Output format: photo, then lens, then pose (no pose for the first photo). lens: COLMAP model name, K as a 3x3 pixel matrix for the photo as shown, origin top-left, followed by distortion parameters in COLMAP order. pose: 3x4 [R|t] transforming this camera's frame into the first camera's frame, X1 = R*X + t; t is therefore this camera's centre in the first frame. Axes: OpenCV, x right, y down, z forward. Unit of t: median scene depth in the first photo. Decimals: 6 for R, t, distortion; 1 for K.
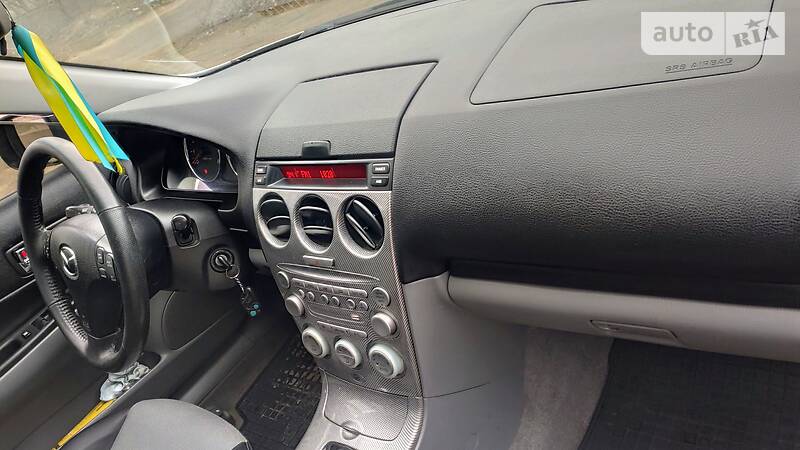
lens RADIAL K [[604.1, 0, 400.0], [0, 604.1, 225.0], [0, 0, 1]] dist [0.075338, -0.110772]
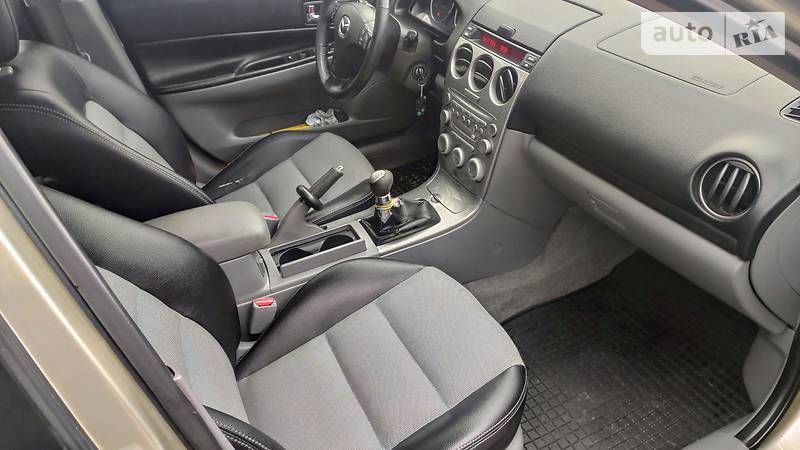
lens RADIAL K [[604.1, 0, 400.0], [0, 604.1, 225.0], [0, 0, 1]] dist [0.075338, -0.110772]
pose [[0.833952, 0.521915, -0.179245, 0.170107], [-0.483522, 0.847633, 0.218461, 0.086049], [0.265952, -0.095517, 0.959242, -0.621439]]
